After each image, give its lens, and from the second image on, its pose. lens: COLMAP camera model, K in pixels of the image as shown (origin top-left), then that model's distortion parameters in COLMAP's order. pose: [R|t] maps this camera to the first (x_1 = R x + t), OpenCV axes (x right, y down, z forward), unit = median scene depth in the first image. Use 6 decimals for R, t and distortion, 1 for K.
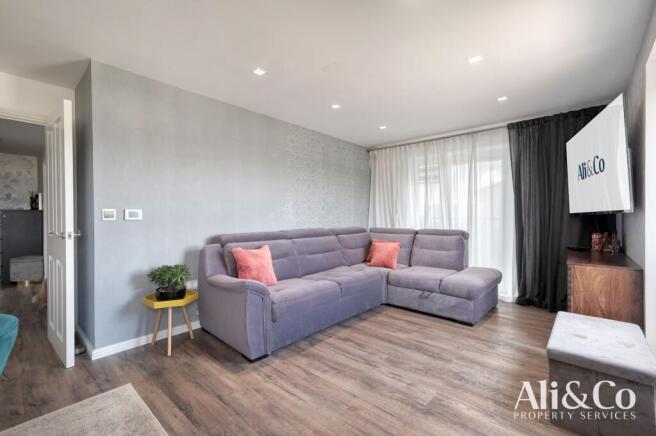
lens RADIAL K [[286.2, 0, 325.9], [0, 286.2, 218.7], [0, 0, 1]] dist [0.004803, -0.001032]
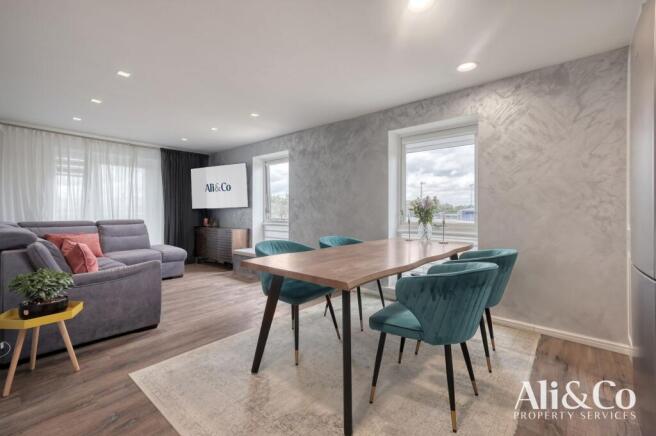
lens RADIAL K [[286.2, 0, 331.6], [0, 286.2, 211.4], [0, 0, 1]] dist [0.004803, -0.001032]
pose [[-0.045402, 0.000738, 0.998969, -1.035864], [0.004250, 0.999991, -0.000546, 0.008457], [-0.998960, 0.004221, -0.045404, 0.207167]]
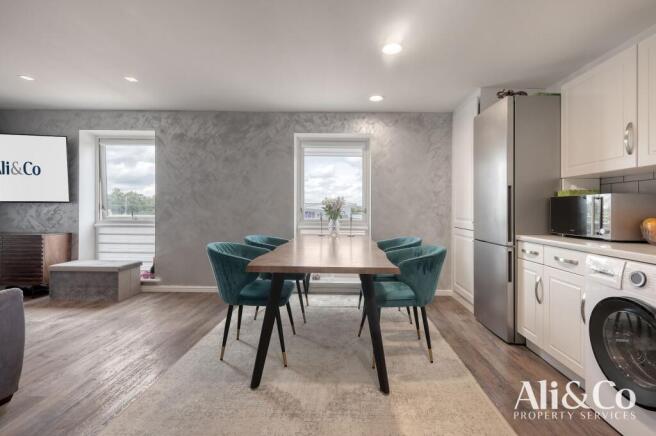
lens RADIAL K [[286.2, 0, 339.7], [0, 286.2, 214.1], [0, 0, 1]] dist [0.004803, -0.001032]
pose [[-0.671456, -0.016106, 0.740870, -0.932238], [-0.004627, 0.999835, 0.017542, 0.006051], [-0.741030, 0.008350, -0.671420, 0.589523]]
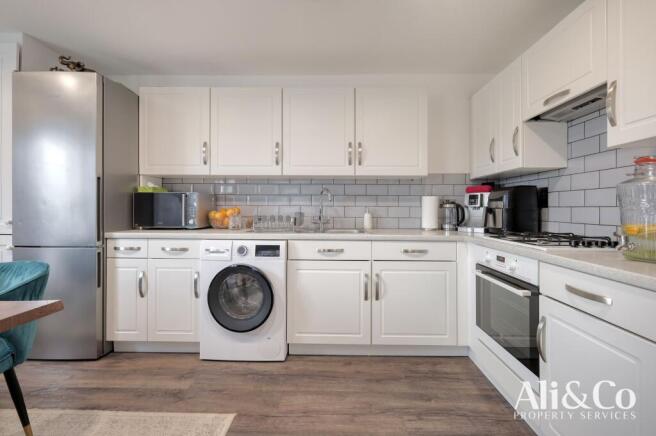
lens RADIAL K [[286.2, 0, 336.9], [0, 286.2, 207.5], [0, 0, 1]] dist [0.004803, -0.001032]
pose [[-0.748270, -0.003190, -0.663386, -0.649476], [-0.006311, 0.999977, 0.002309, 0.007798], [0.663364, 0.005914, -0.748274, 0.604102]]
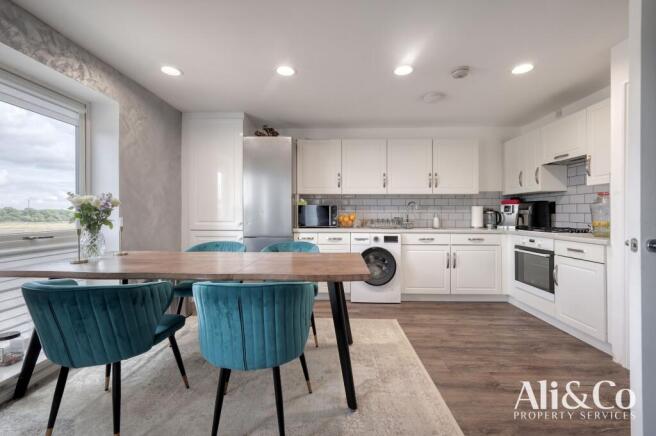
lens RADIAL K [[286.2, 0, 328.0], [0, 286.2, 213.7], [0, 0, 1]] dist [0.004803, -0.001032]
pose [[-0.755818, 0.003559, -0.654772, -0.050937], [-0.002183, 0.999966, 0.007955, 0.000339], [0.654778, 0.007442, -0.755784, 0.697417]]
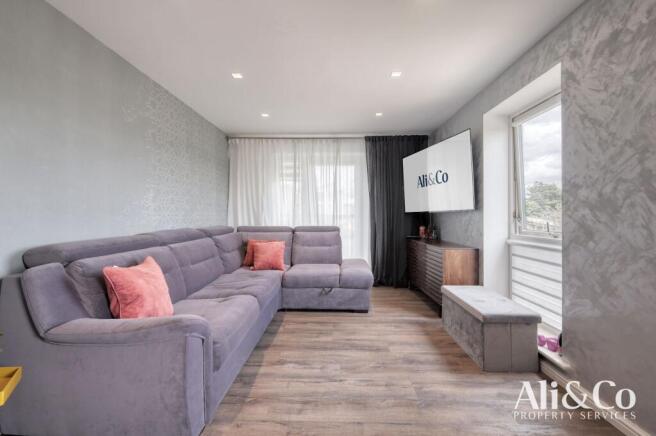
lens RADIAL K [[286.2, 0, 329.3], [0, 286.2, 213.7], [0, 0, 1]] dist [0.004803, -0.001032]
pose [[0.760272, 0.003723, 0.649594, -0.290326], [0.002245, 0.999963, -0.008359, 0.001188], [-0.649601, 0.007813, 0.760235, 0.224900]]
